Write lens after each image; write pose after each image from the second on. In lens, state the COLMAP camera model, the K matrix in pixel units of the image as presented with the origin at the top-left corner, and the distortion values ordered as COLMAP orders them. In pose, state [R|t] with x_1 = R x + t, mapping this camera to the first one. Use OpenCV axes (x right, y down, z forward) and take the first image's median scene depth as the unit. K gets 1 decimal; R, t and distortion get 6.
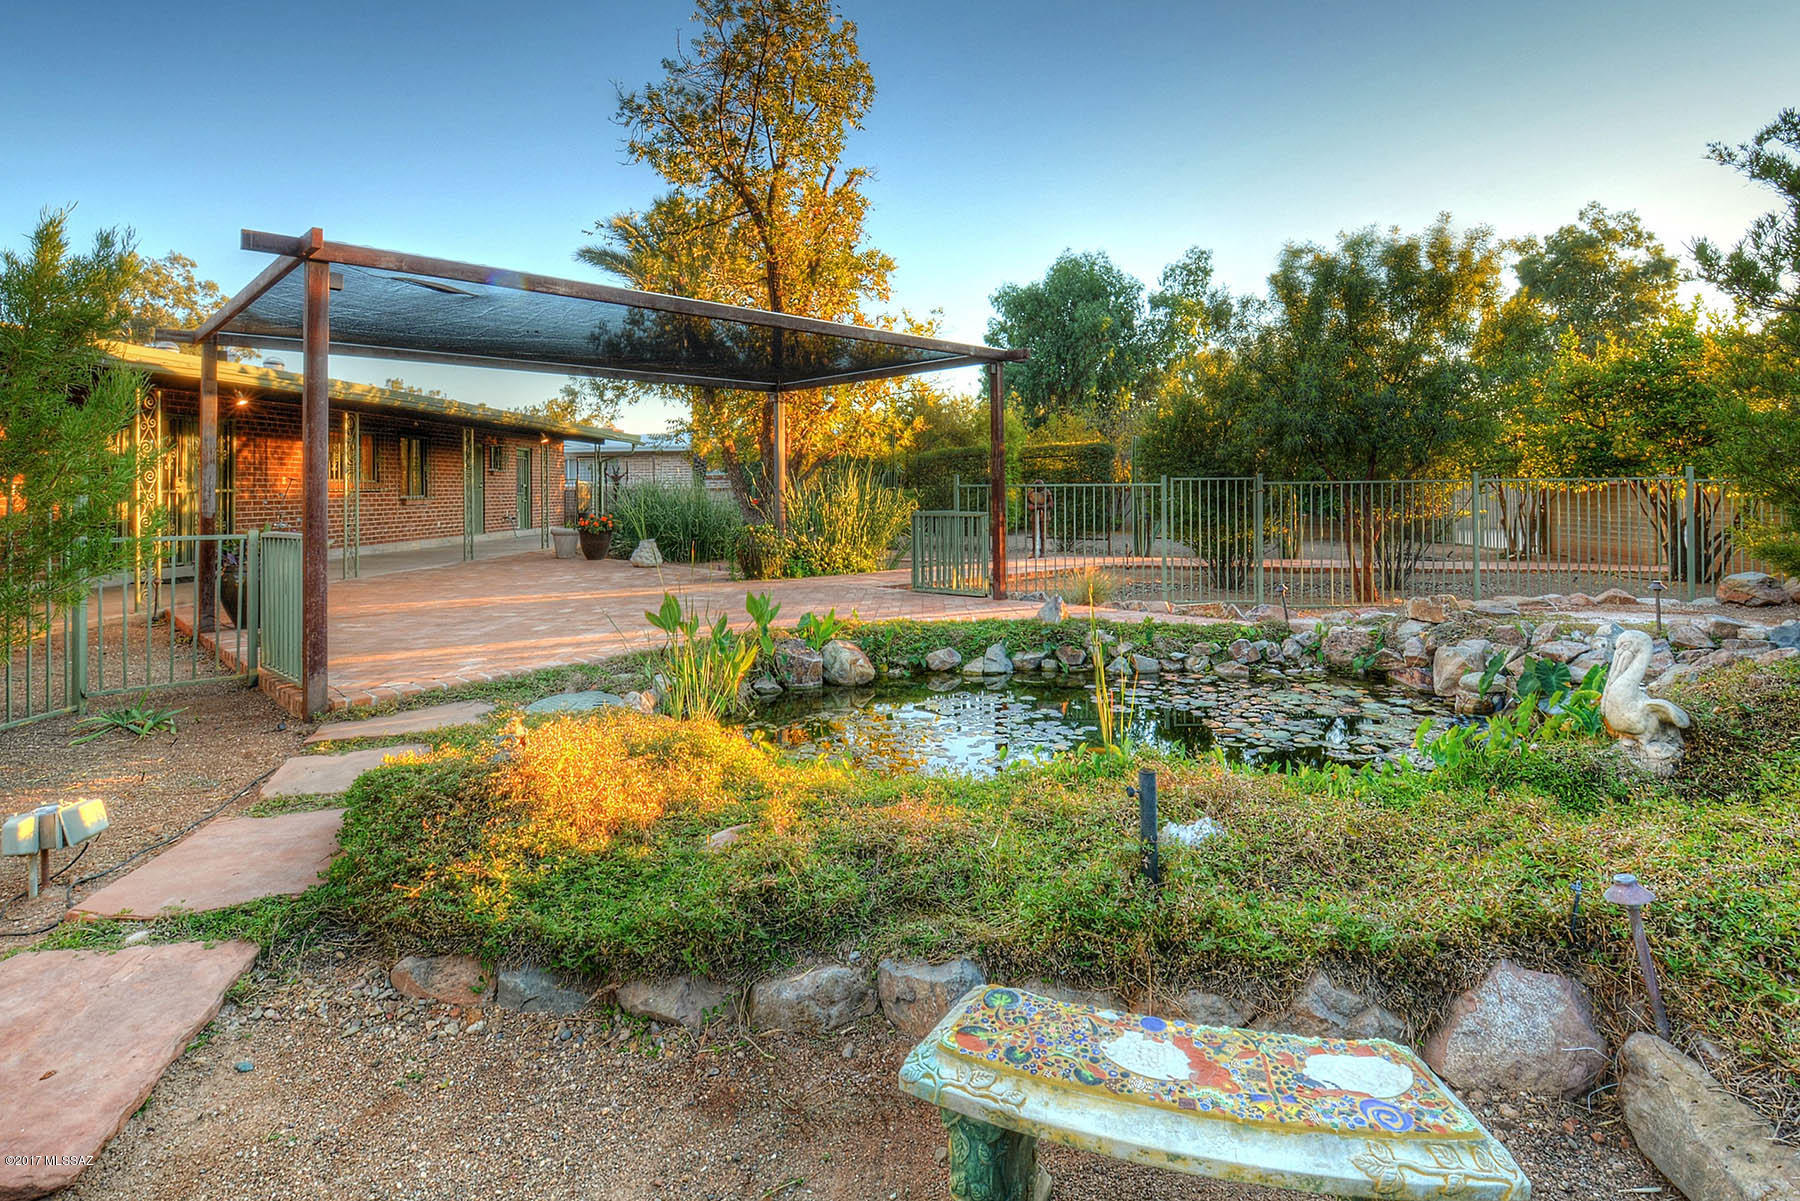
lens RADIAL K [[776.5, 0, 899.9], [0, 776.5, 472.0], [0, 0, 1]] dist [-0.001710, -0.000289]
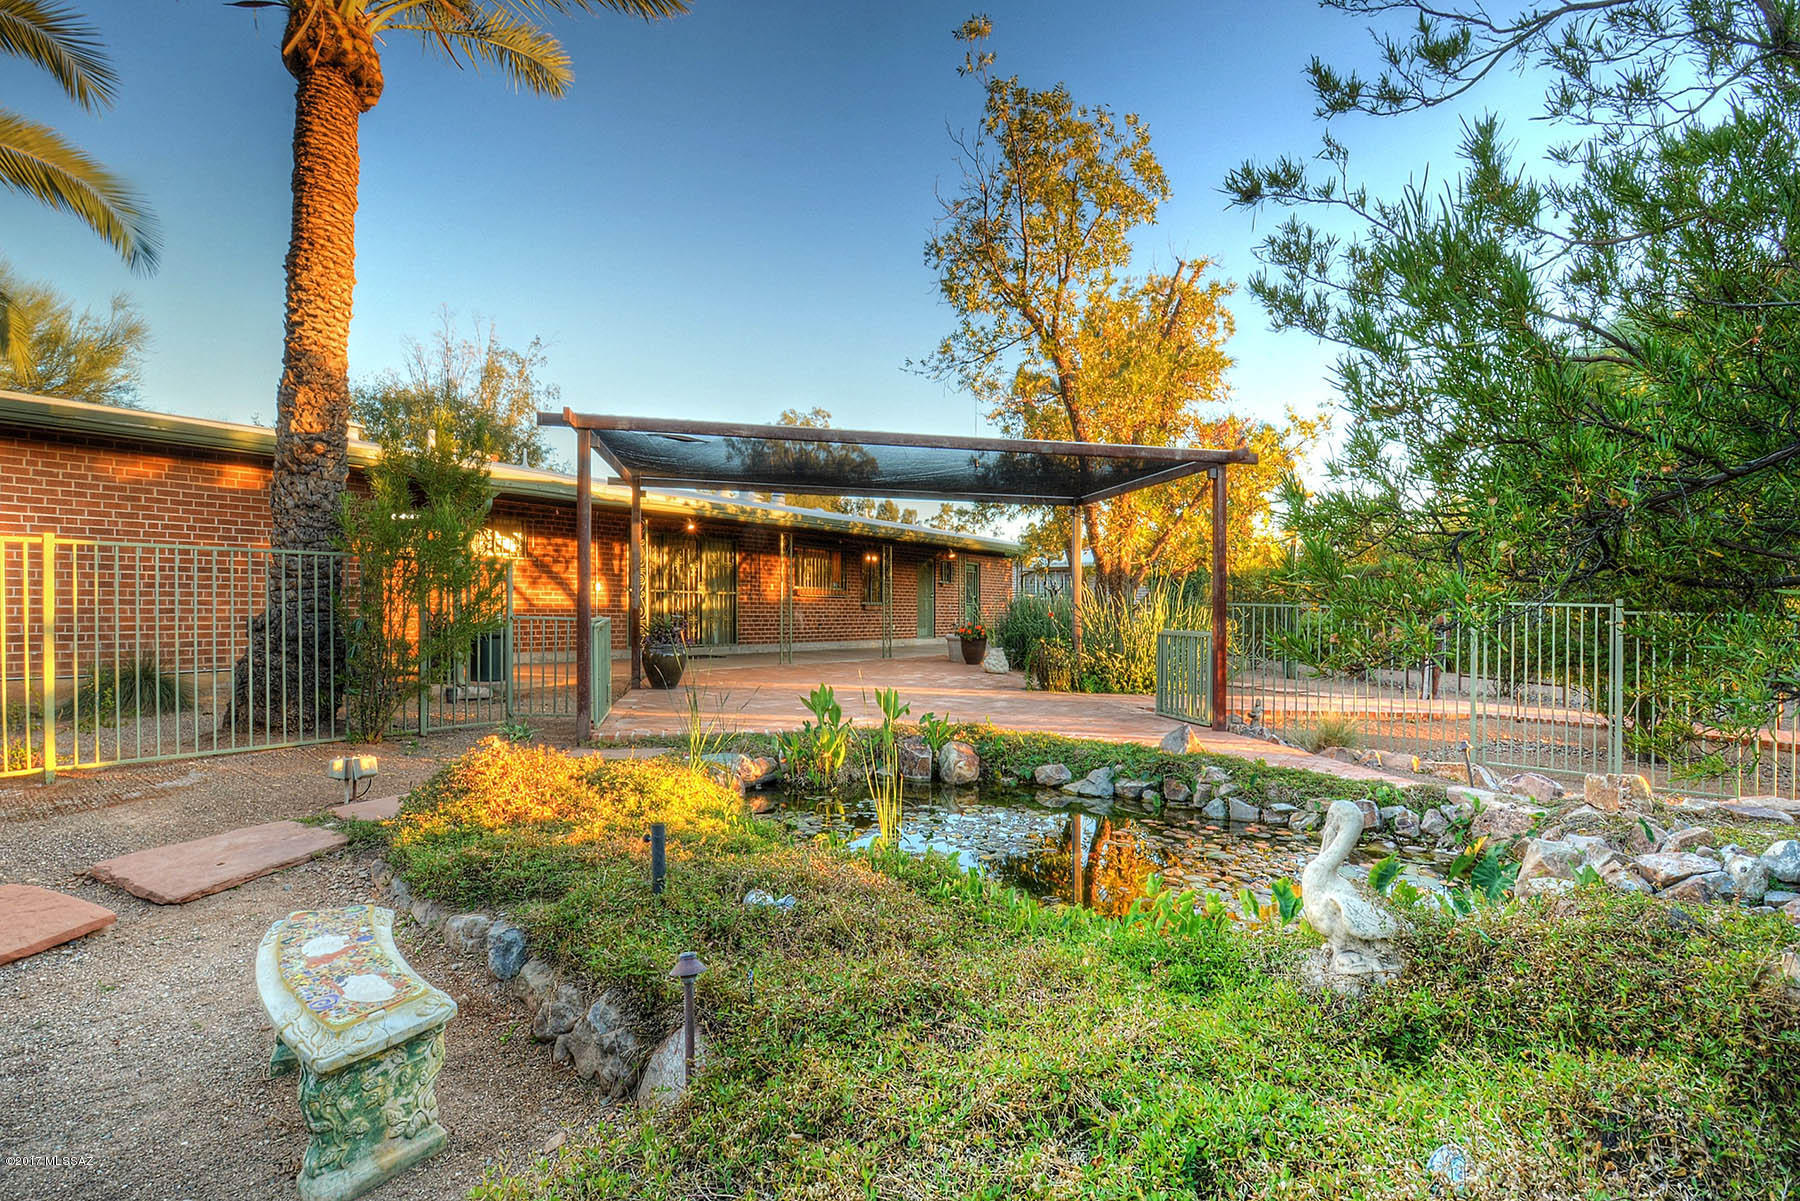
lens RADIAL K [[779.2, 0, 900.0], [0, 779.2, 600.5], [0, 0, 1]] dist [0.002017, 0.000021]
pose [[0.850491, 0.029304, -0.525172, 0.200824], [-0.020723, 0.999538, 0.022213, 0.001070], [0.525581, -0.008009, 0.850706, 0.029249]]
